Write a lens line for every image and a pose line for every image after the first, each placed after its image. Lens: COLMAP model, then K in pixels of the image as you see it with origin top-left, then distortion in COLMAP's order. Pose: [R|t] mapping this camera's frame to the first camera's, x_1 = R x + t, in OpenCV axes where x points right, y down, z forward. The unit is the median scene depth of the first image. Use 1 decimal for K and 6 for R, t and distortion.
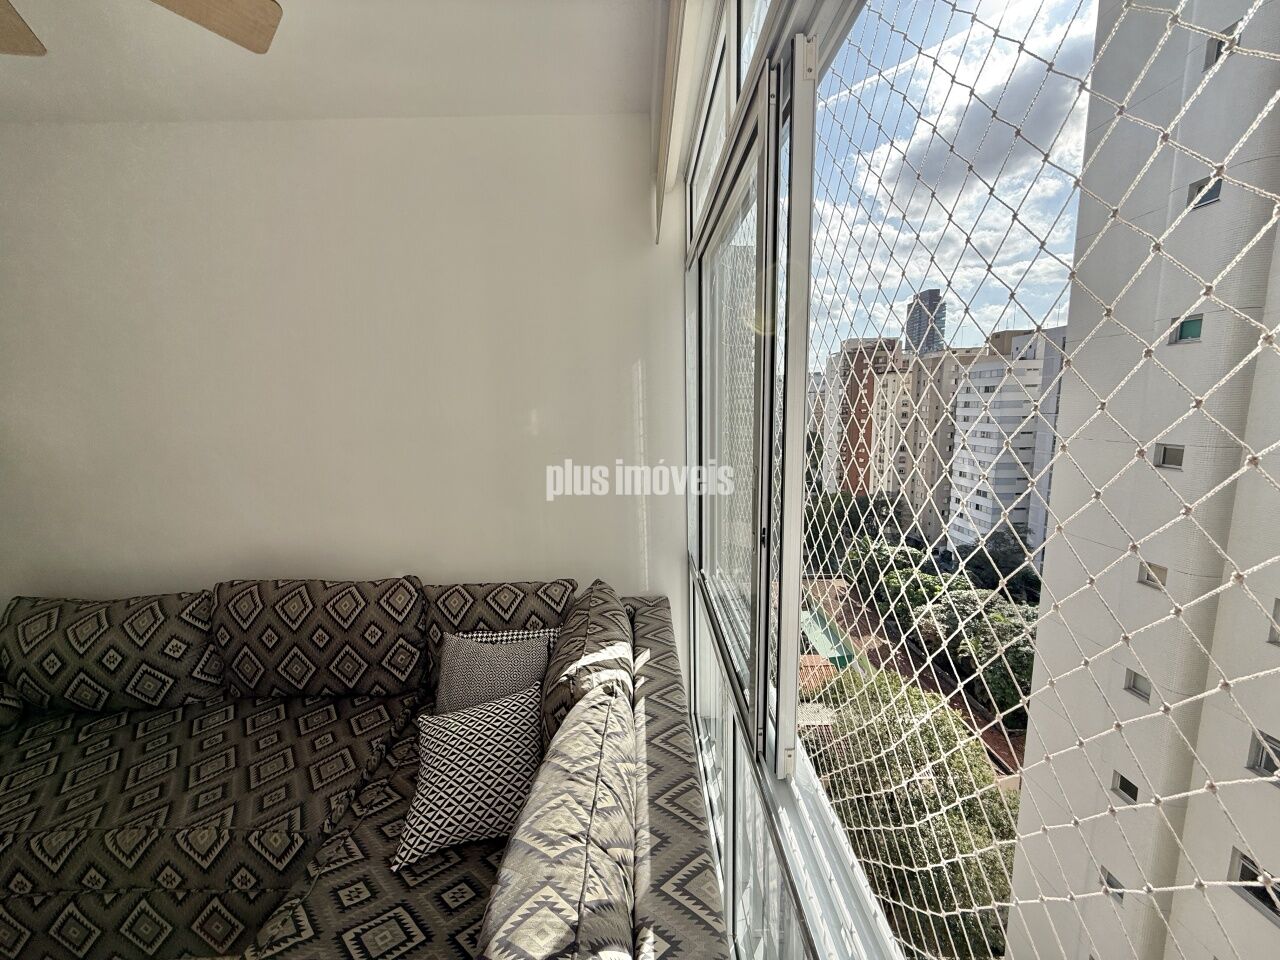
lens RADIAL K [[512.3, 0, 640.3], [0, 512.3, 480.0], [0, 0, 1]] dist [-0.000582, 0.000543]
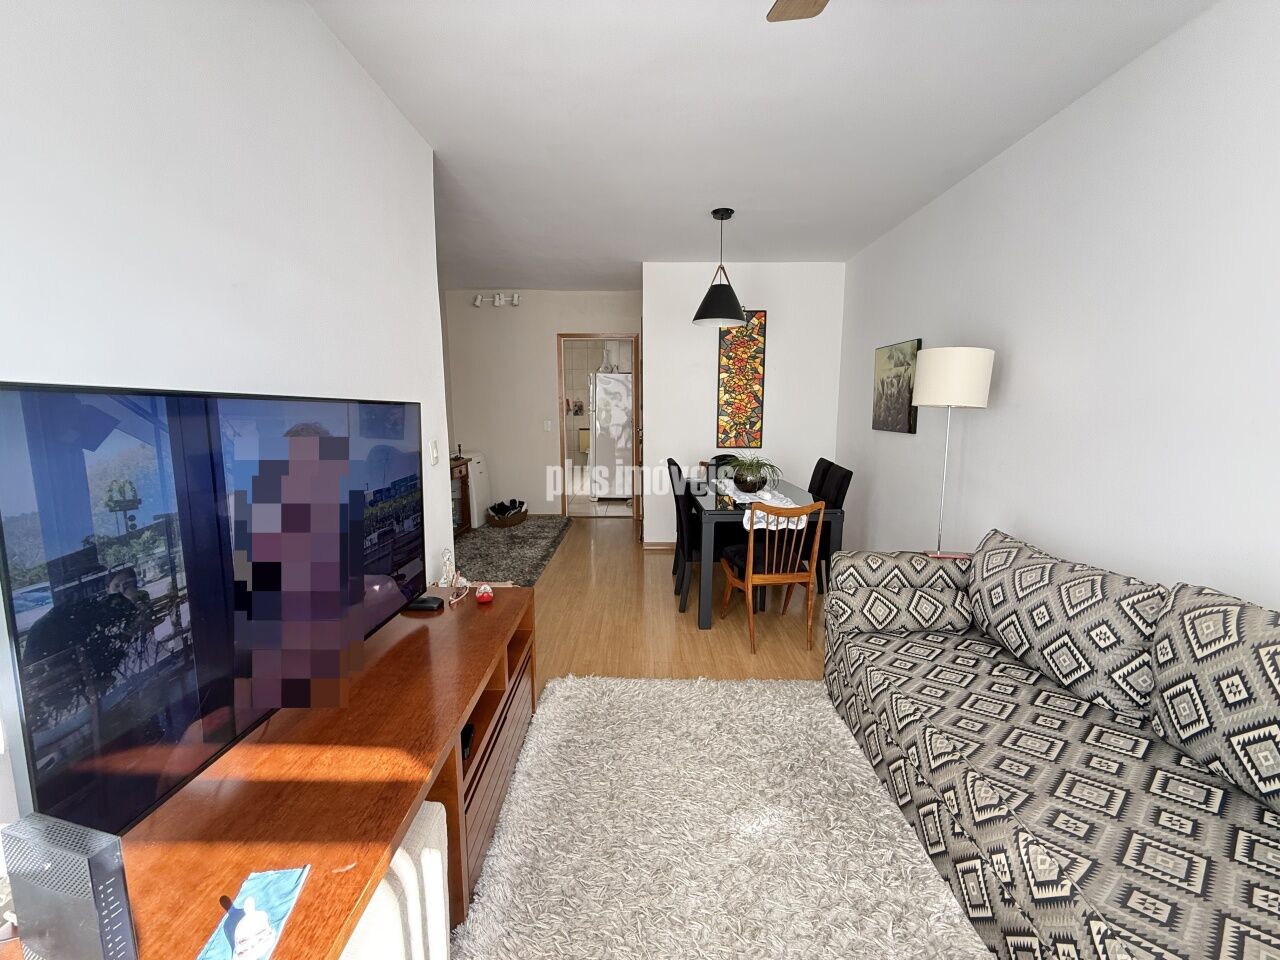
lens RADIAL K [[512.3, 0, 636.7], [0, 512.3, 480.4], [0, 0, 1]] dist [-0.000582, 0.000543]
pose [[-0.011763, 0.172043, -0.985019, -0.108217], [-0.145723, 0.974276, 0.171907, 0.044629], [0.989256, 0.145562, 0.013610, 0.188876]]
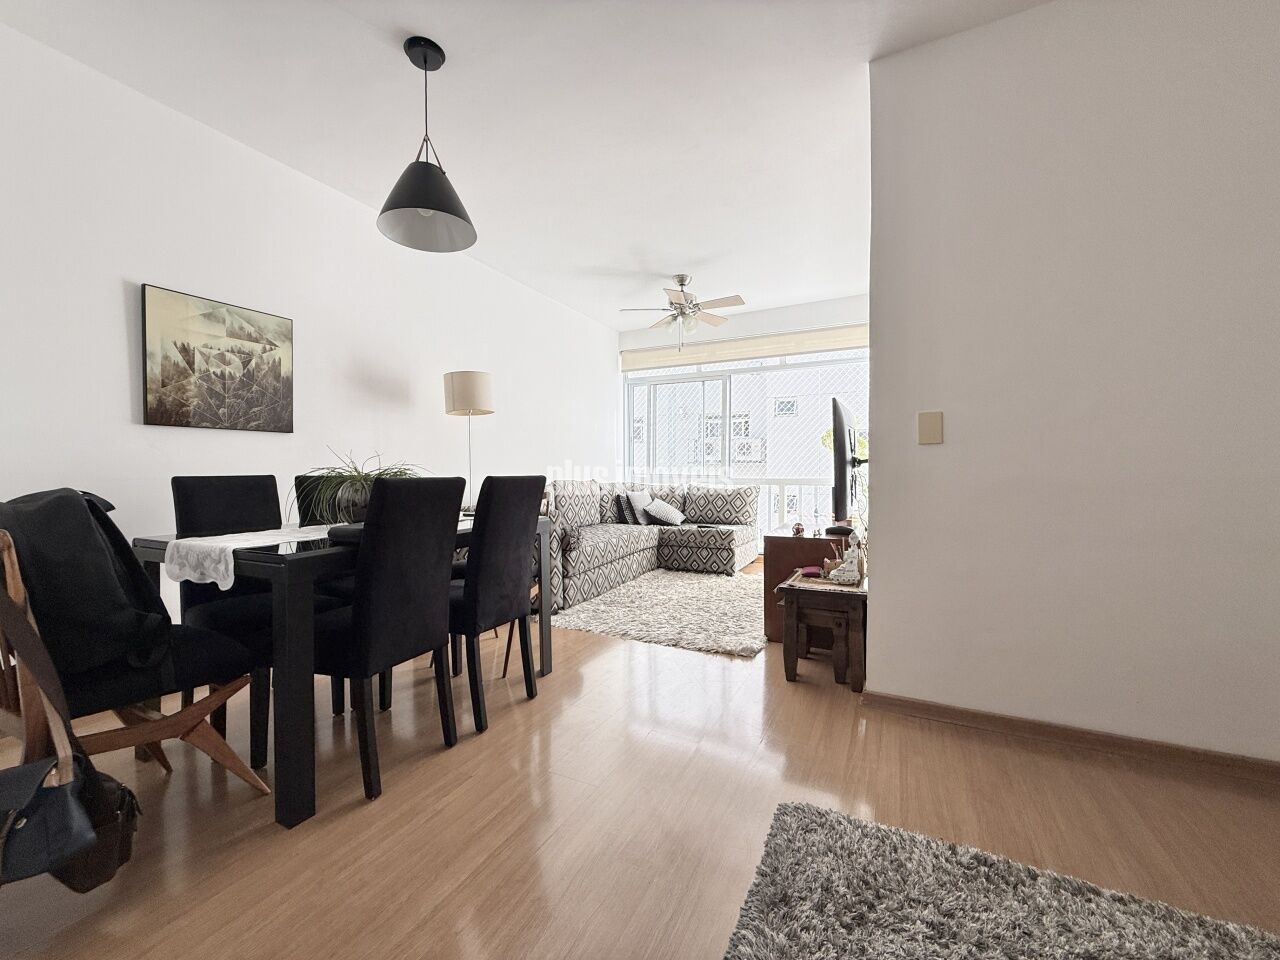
lens RADIAL K [[512.3, 0, 640.3], [0, 512.3, 483.0], [0, 0, 1]] dist [-0.000582, 0.000543]
pose [[0.440761, 0.001073, 0.897624, -2.857259], [0.126024, 0.990021, -0.063064, 0.424451], [-0.888734, 0.140918, 0.436228, -0.384895]]
